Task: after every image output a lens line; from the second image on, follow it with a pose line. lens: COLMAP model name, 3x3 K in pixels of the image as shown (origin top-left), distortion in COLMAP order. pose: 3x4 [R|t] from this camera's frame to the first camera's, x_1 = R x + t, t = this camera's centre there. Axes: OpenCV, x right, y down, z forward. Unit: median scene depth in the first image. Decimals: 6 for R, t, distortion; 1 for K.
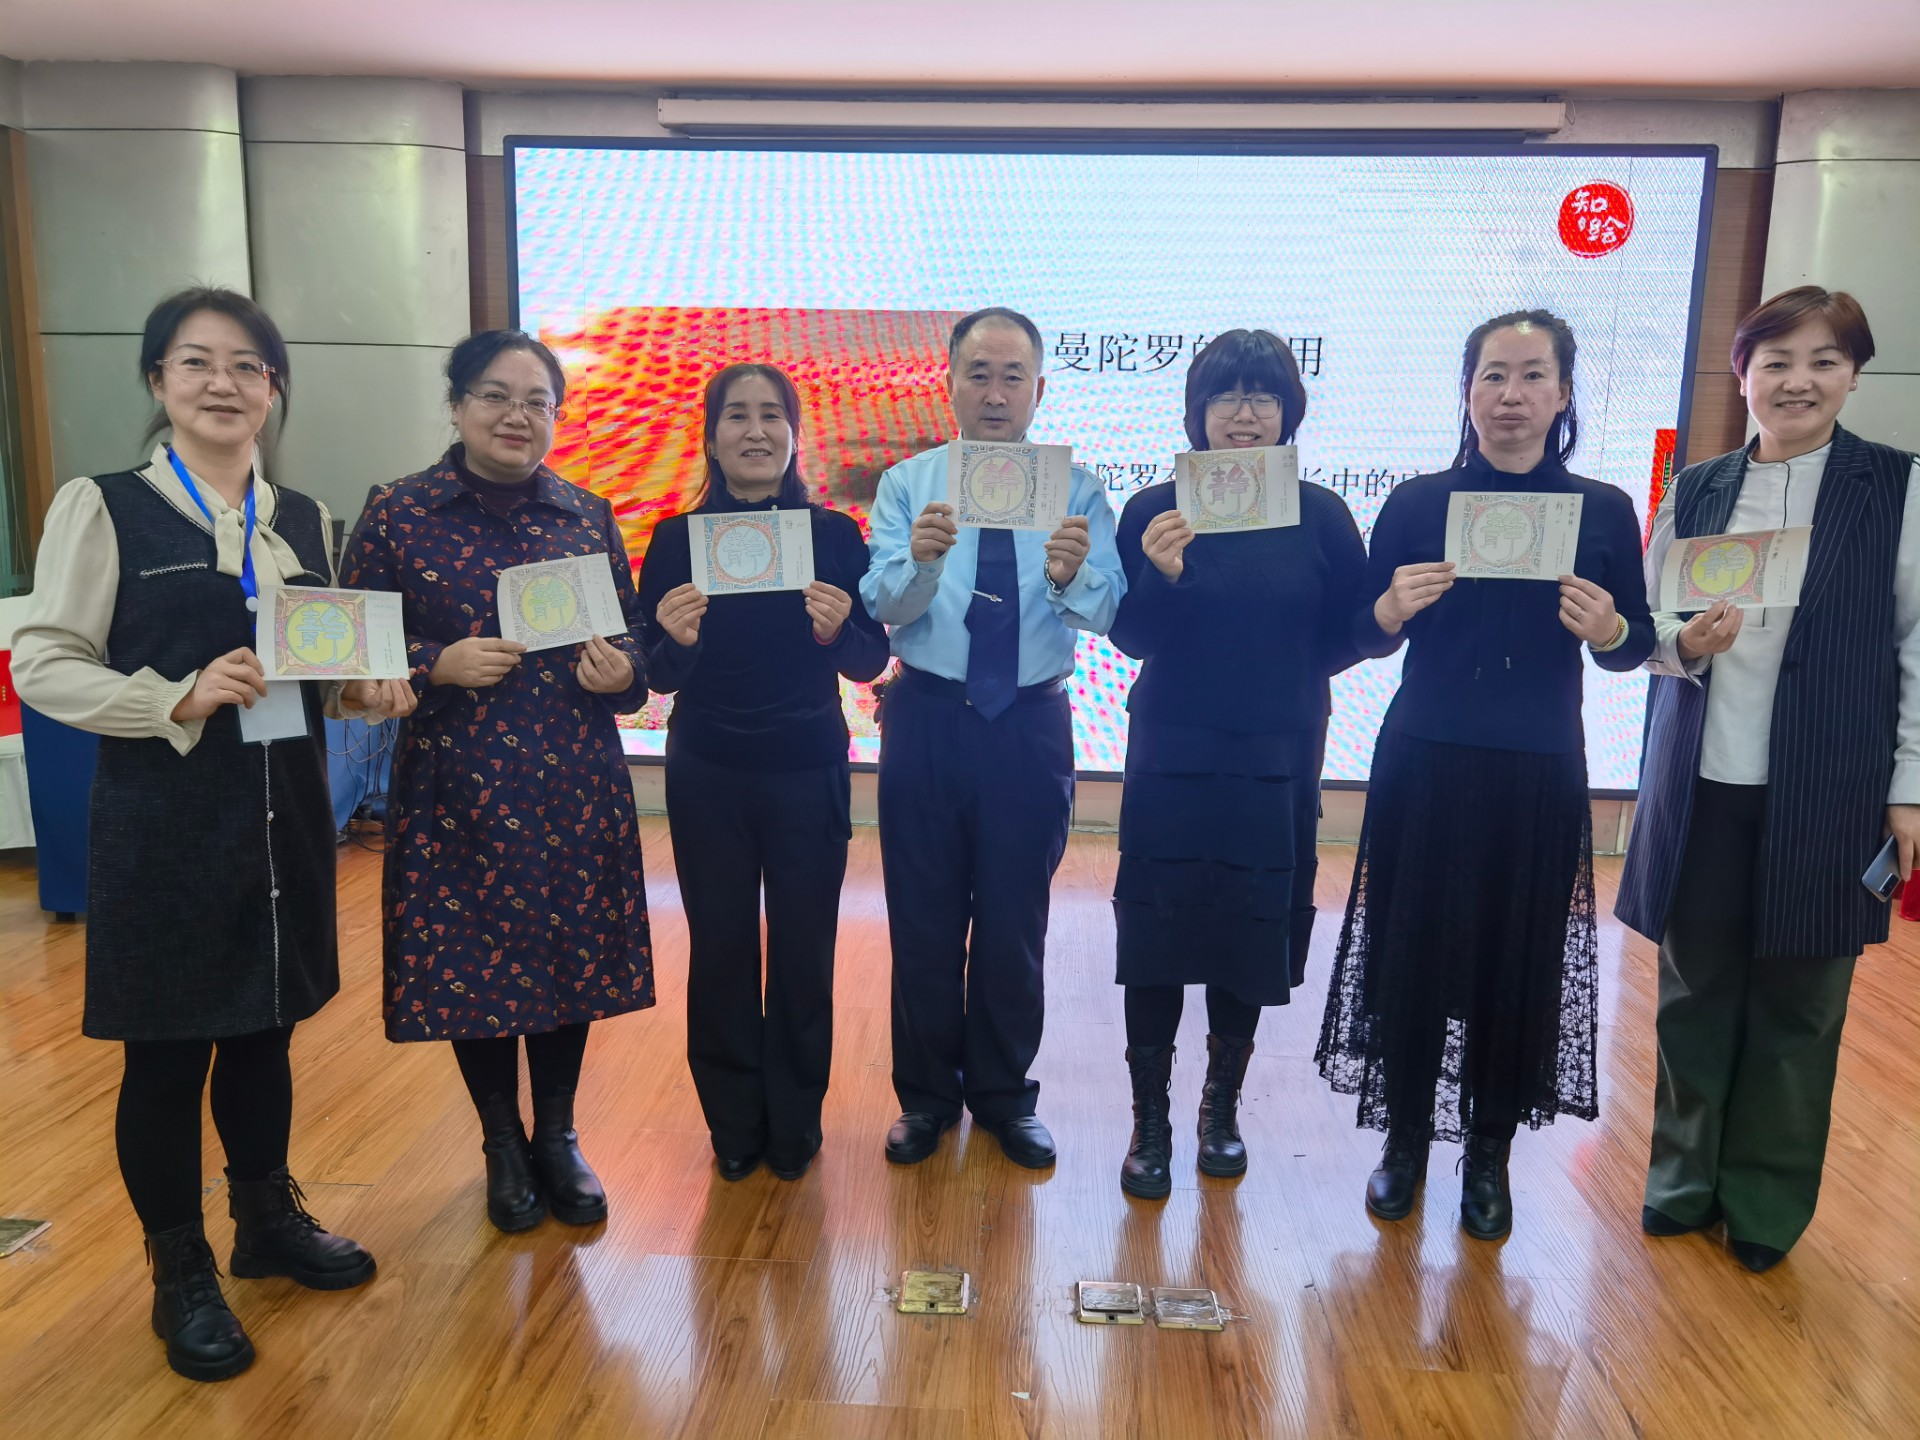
lens RADIAL K [[1340.1, 0, 964.4], [0, 1340.1, 724.5], [0, 0, 1]] dist [0.023299, 0.000535]
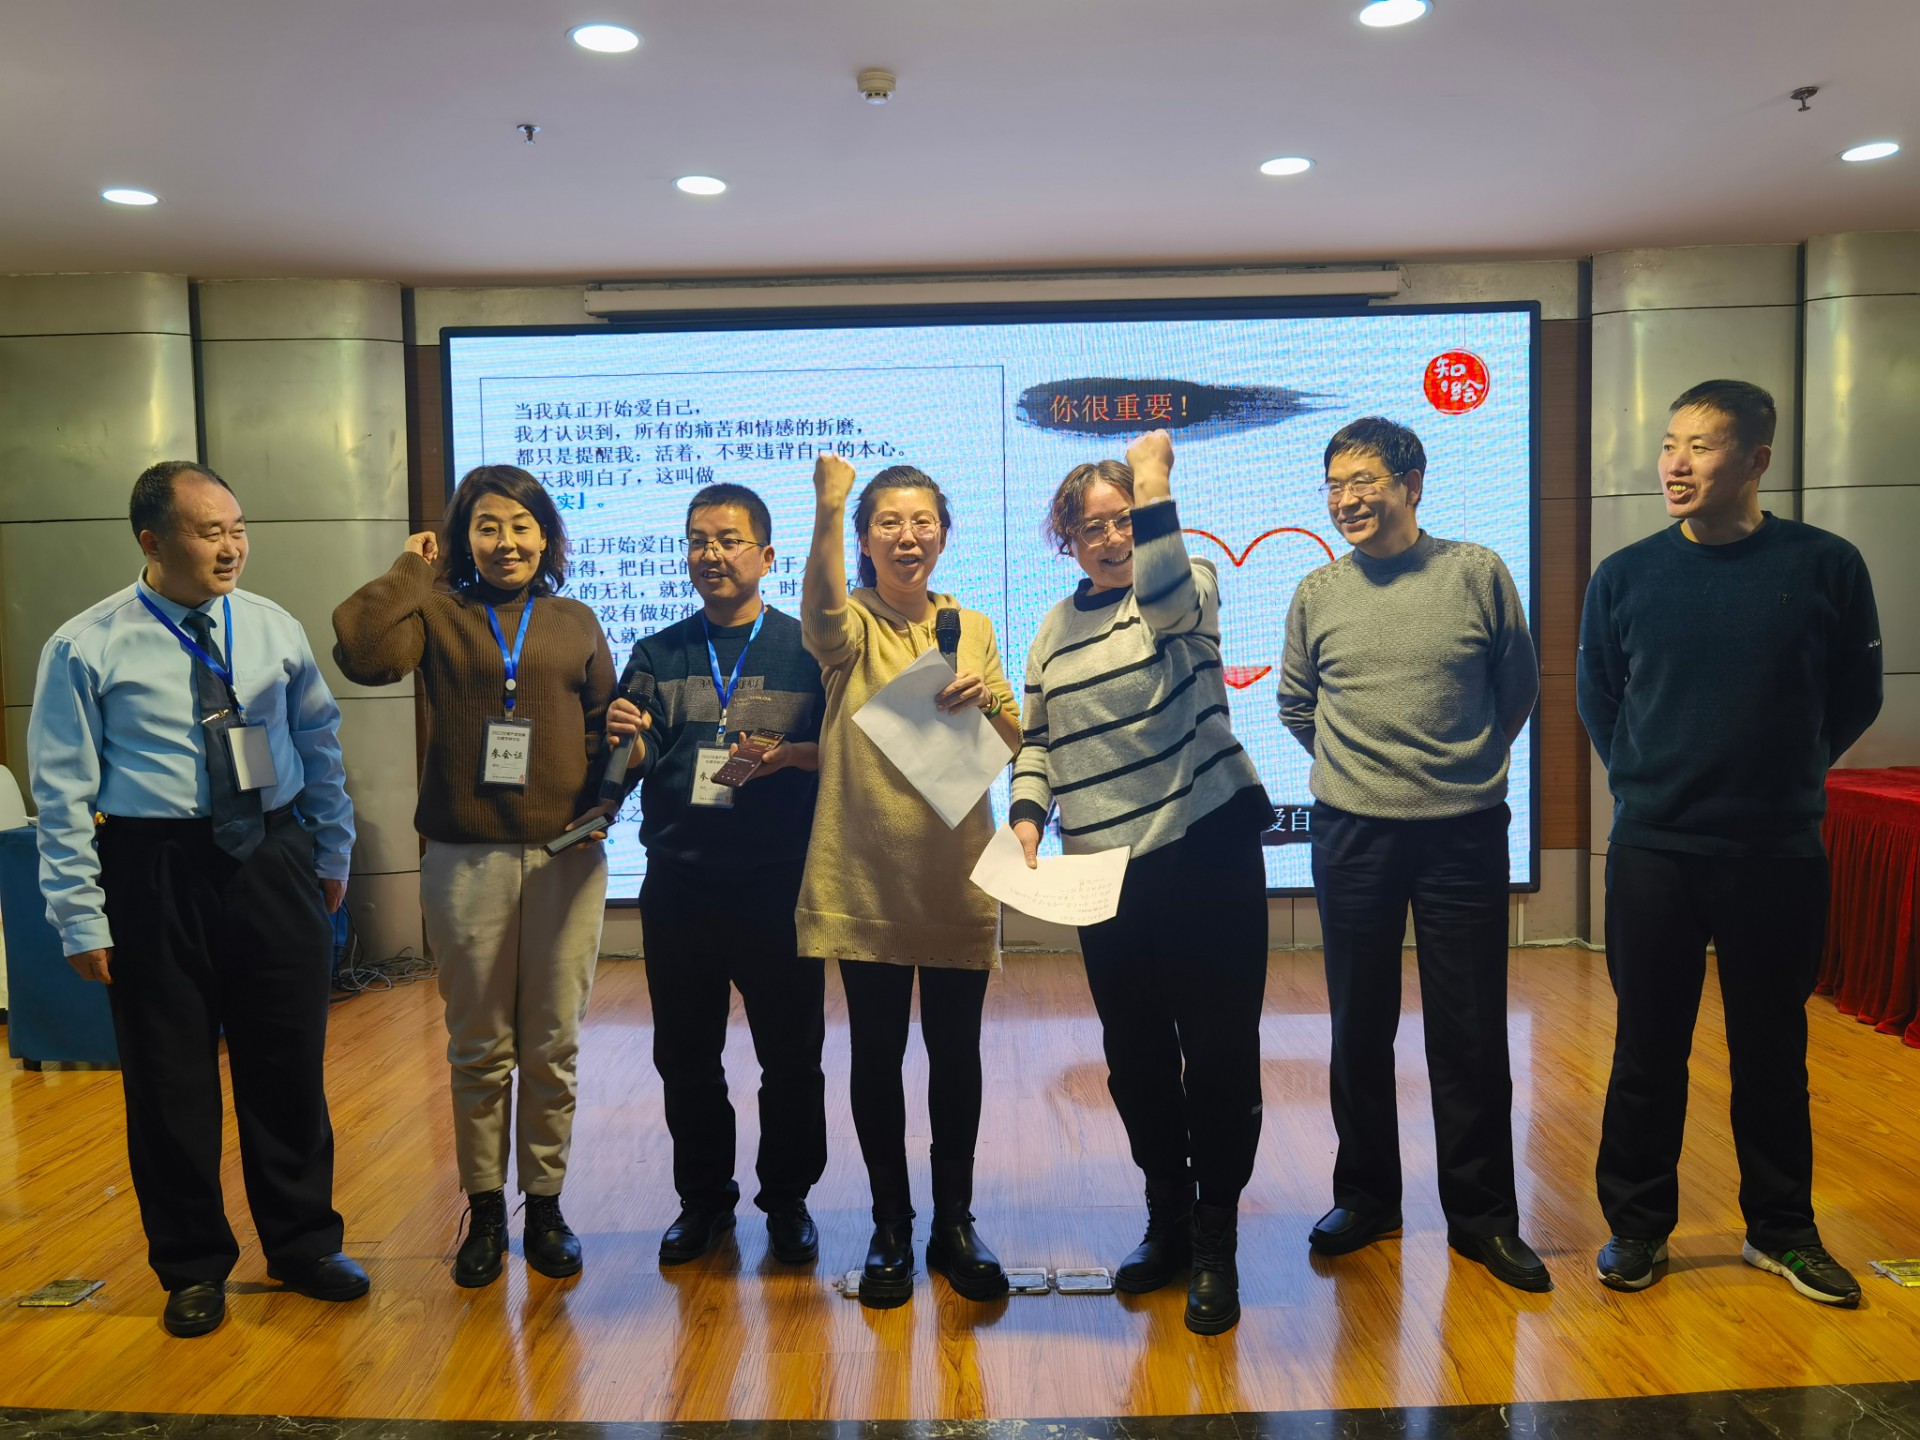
lens RADIAL K [[1503.1, 0, 960.7], [0, 1503.1, 715.4], [0, 0, 1]] dist [0.040766, 0.014630]
pose [[0.998095, -0.045728, 0.041410, 0.010346], [0.050551, 0.990982, -0.124092, 0.045378], [-0.035363, 0.125949, 0.991406, -0.189864]]
